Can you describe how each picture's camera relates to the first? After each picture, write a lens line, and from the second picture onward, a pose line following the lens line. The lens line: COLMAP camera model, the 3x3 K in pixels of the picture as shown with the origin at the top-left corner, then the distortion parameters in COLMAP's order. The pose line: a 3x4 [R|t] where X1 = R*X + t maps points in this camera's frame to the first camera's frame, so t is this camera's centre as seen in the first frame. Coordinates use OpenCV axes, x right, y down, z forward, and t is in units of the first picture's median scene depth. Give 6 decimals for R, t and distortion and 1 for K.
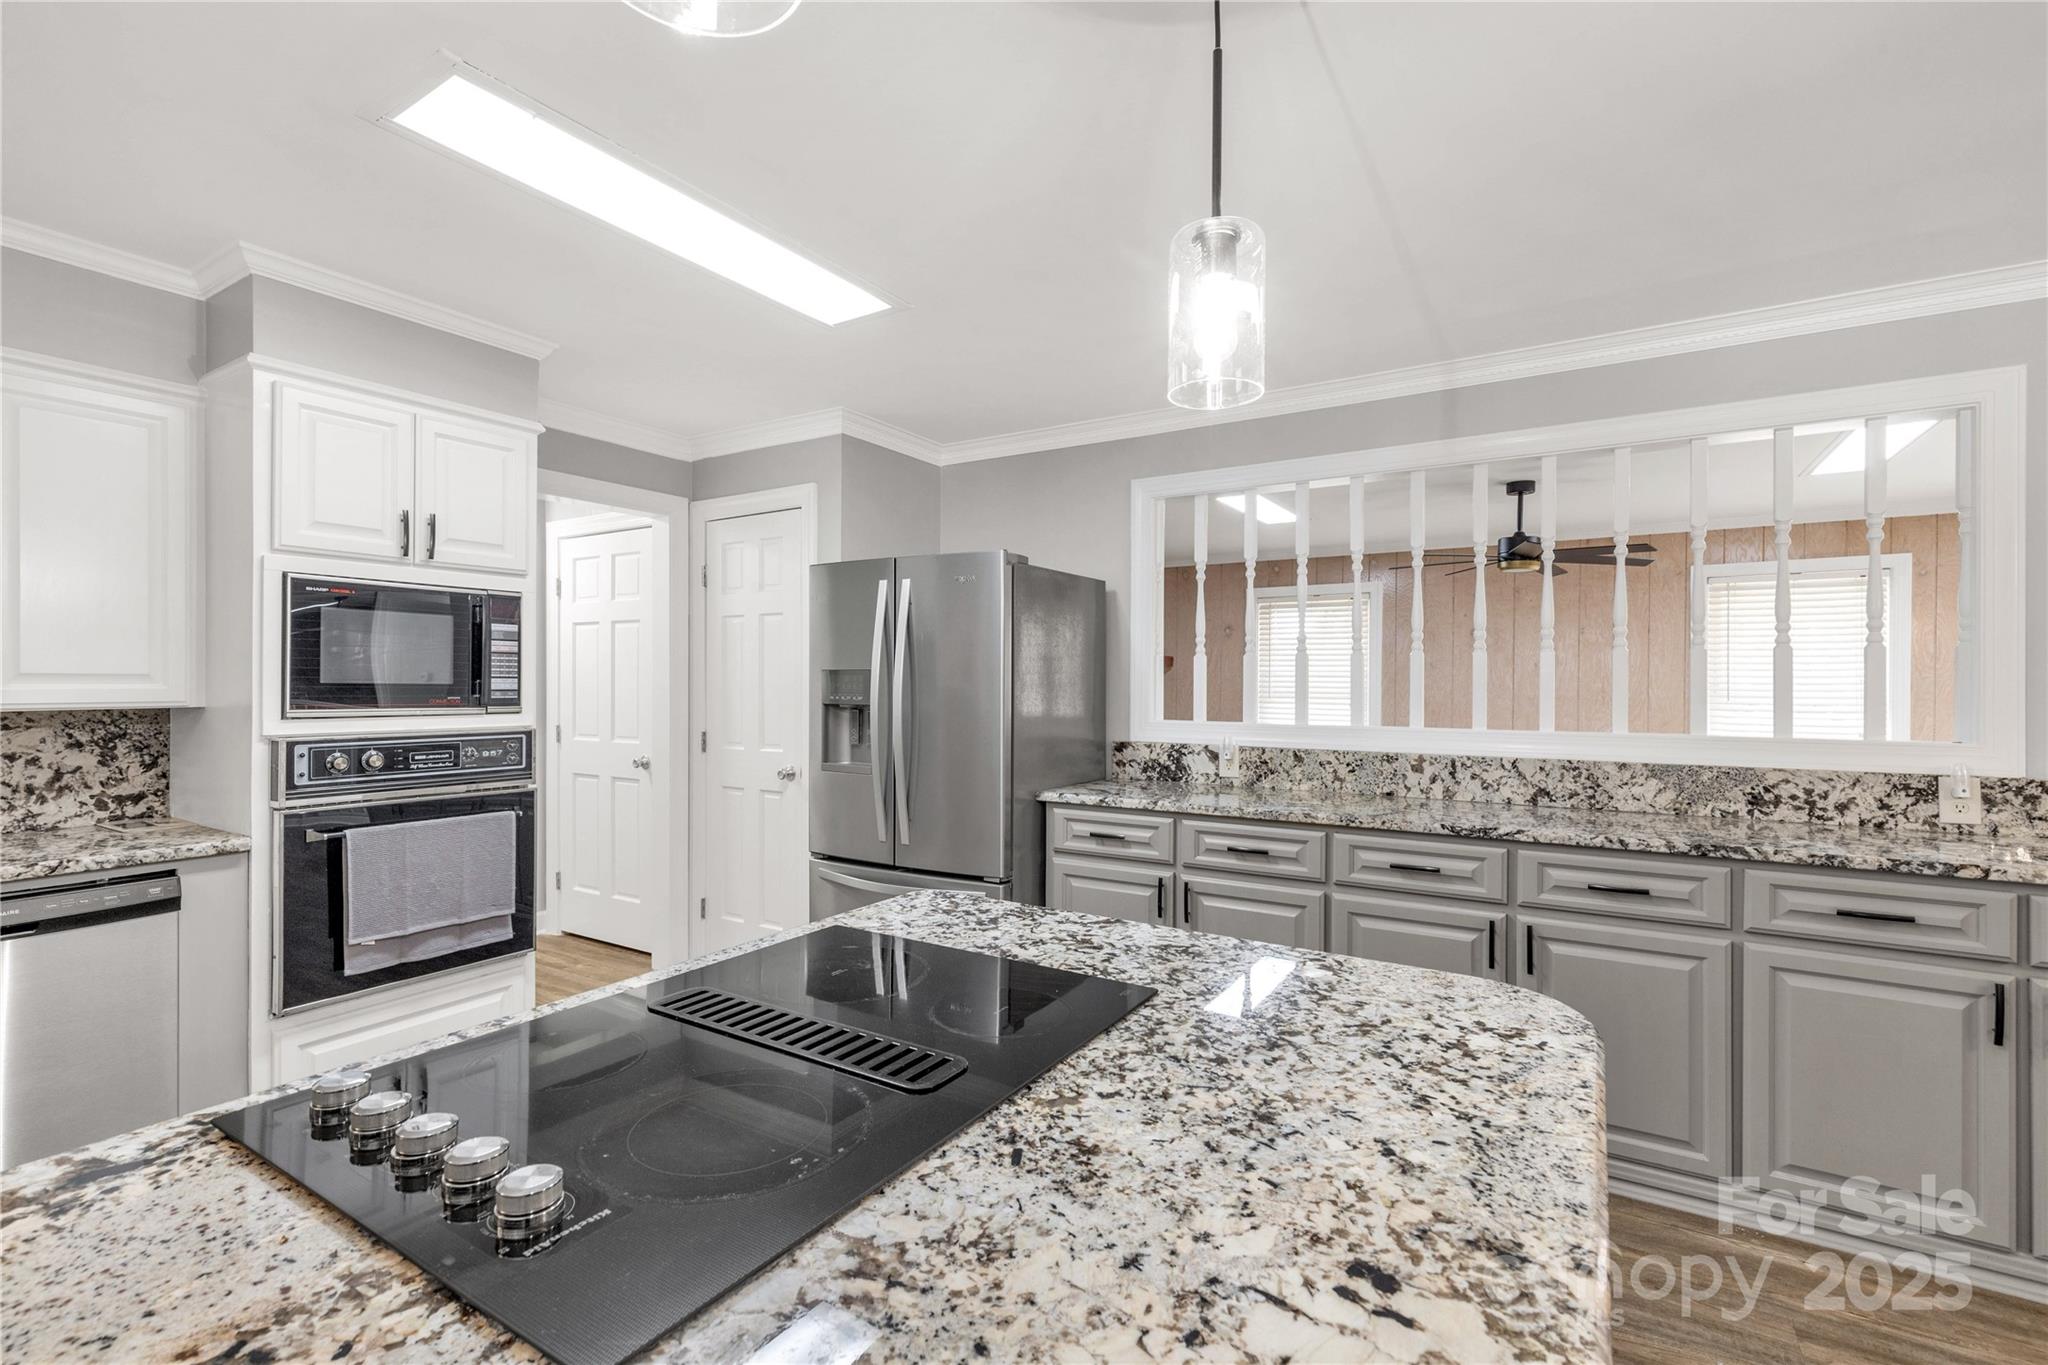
lens RADIAL K [[935.9, 0, 1021.9], [0, 935.9, 685.1], [0, 0, 1]] dist [0.003449, 0.001413]
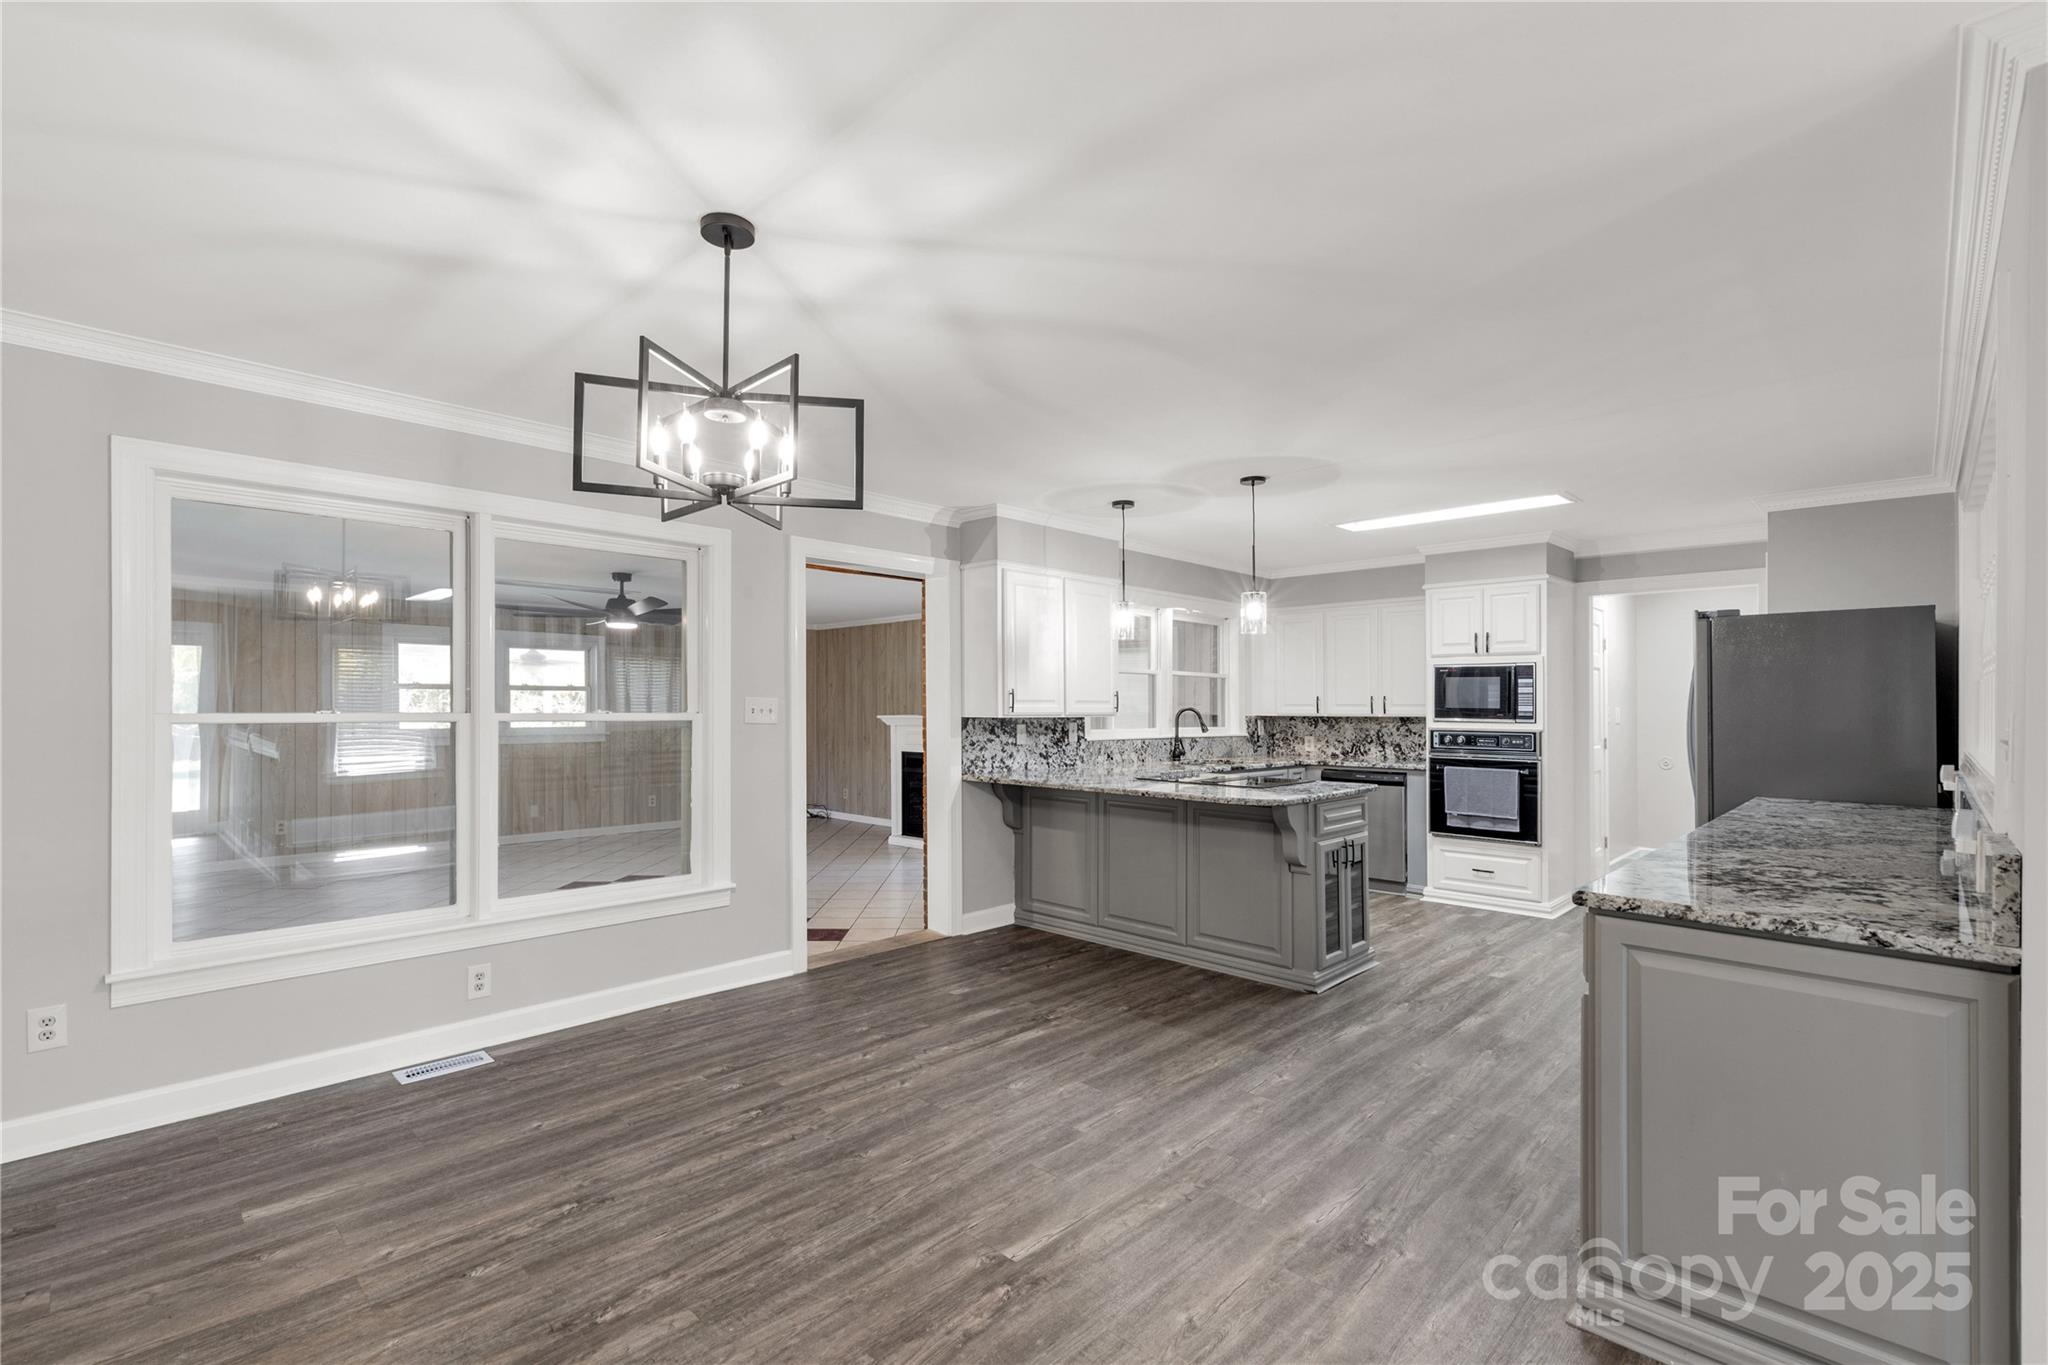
lens RADIAL K [[935.9, 0, 1025.8], [0, 935.9, 700.3], [0, 0, 1]] dist [0.003449, 0.001413]
pose [[-0.206071, -0.008460, -0.978501, 4.198874], [-0.006851, 0.999951, -0.007202, 0.007821], [0.978513, 0.005220, -0.206119, 0.896828]]
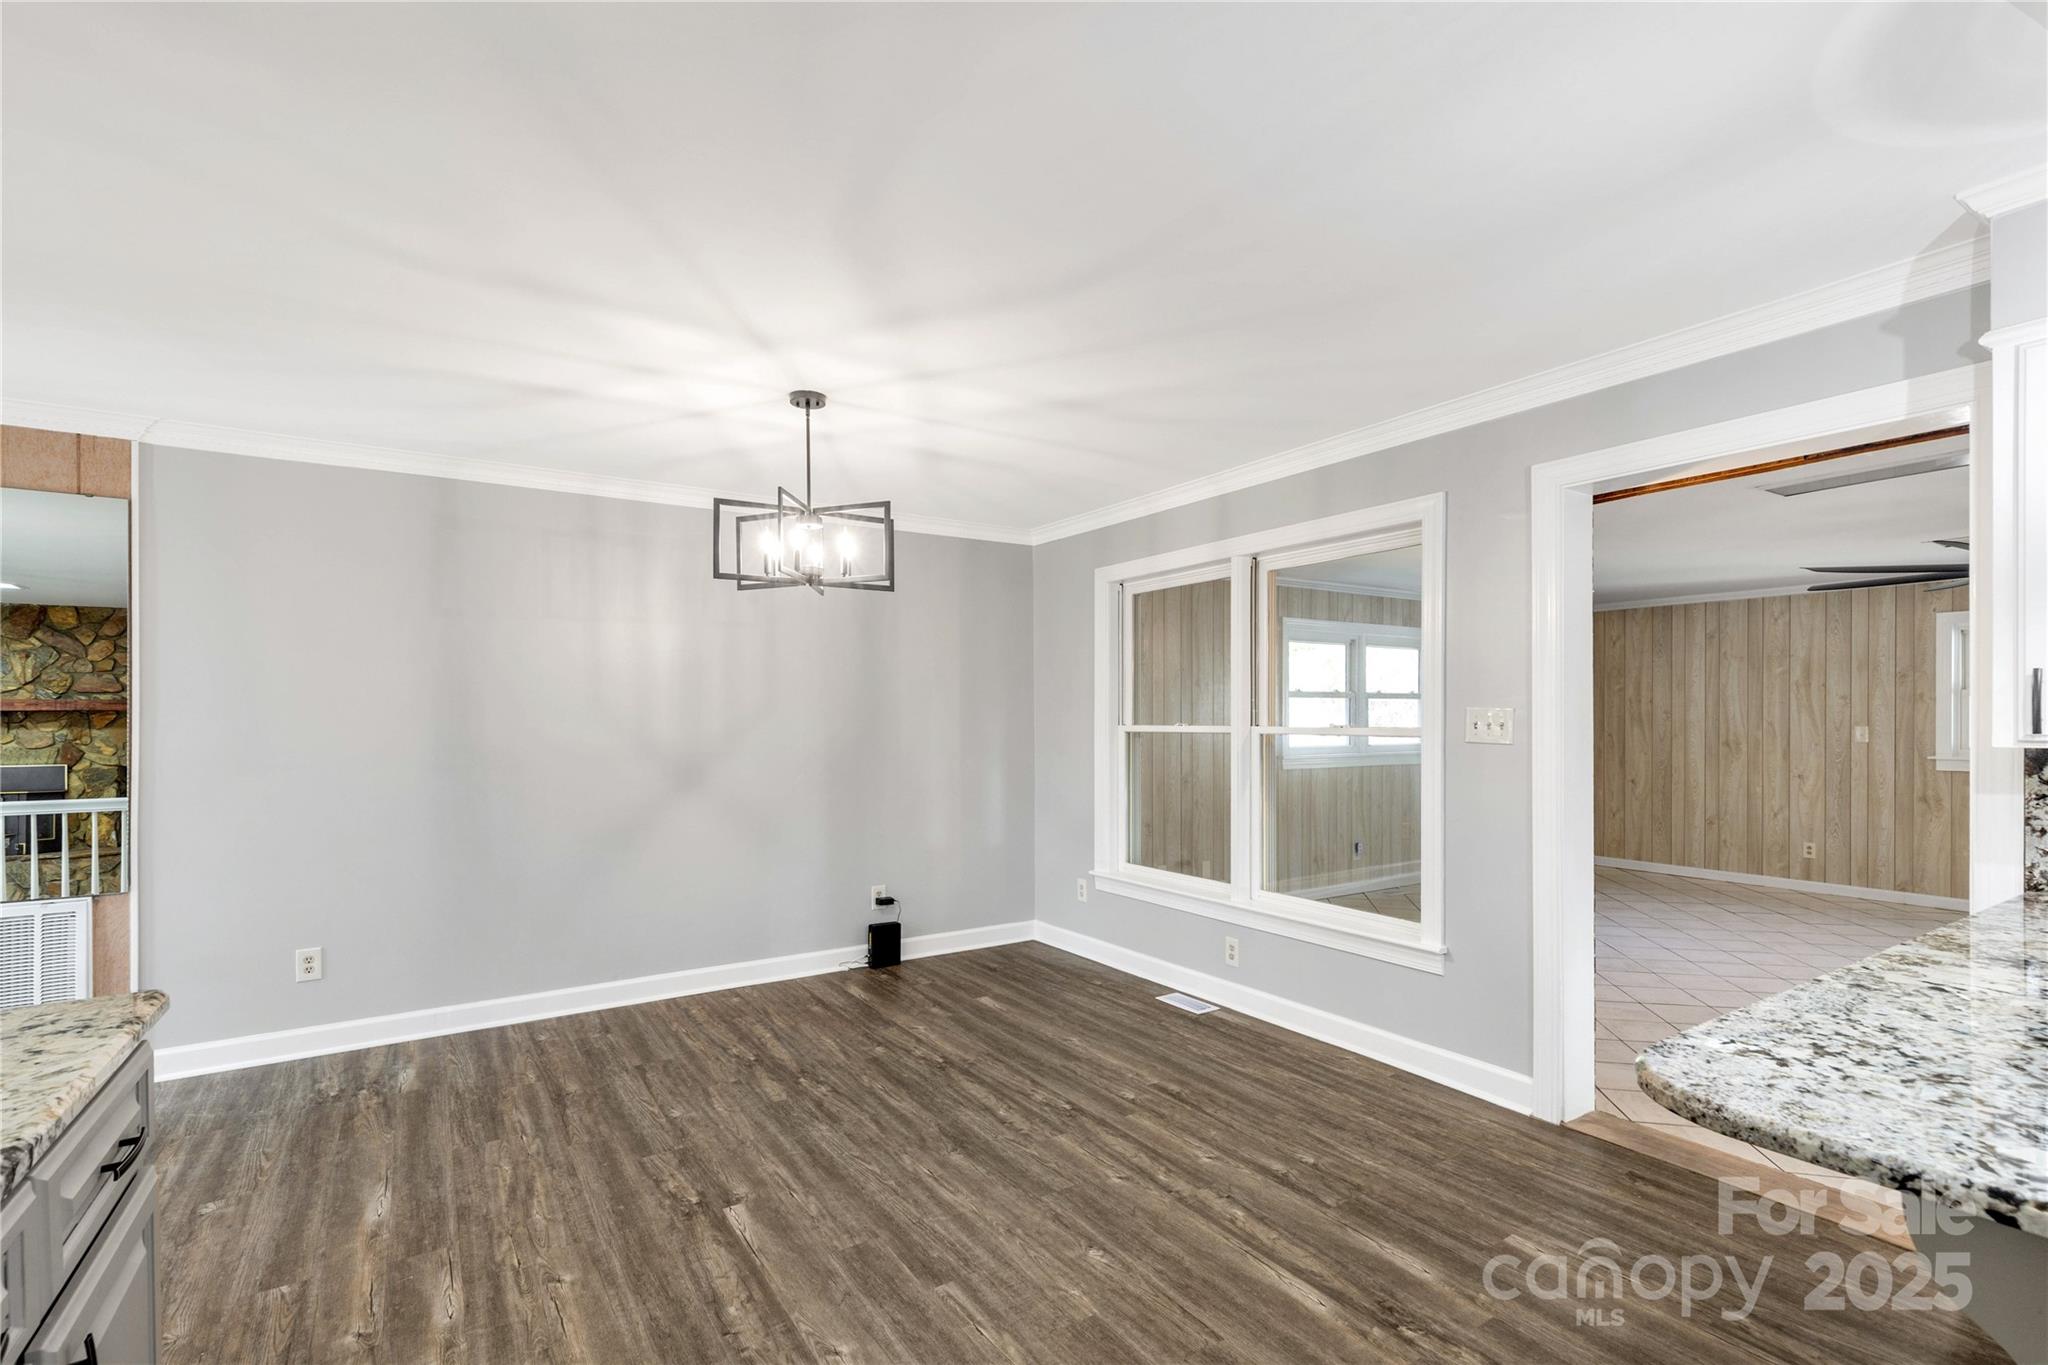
lens RADIAL K [[935.9, 0, 1013.3], [0, 935.9, 723.8], [0, 0, 1]] dist [0.003449, 0.001413]
pose [[-0.901225, -0.001039, 0.433351, 0.760357], [0.003913, 0.999937, 0.010536, -0.011424], [-0.433334, 0.011191, -0.901164, 2.153656]]
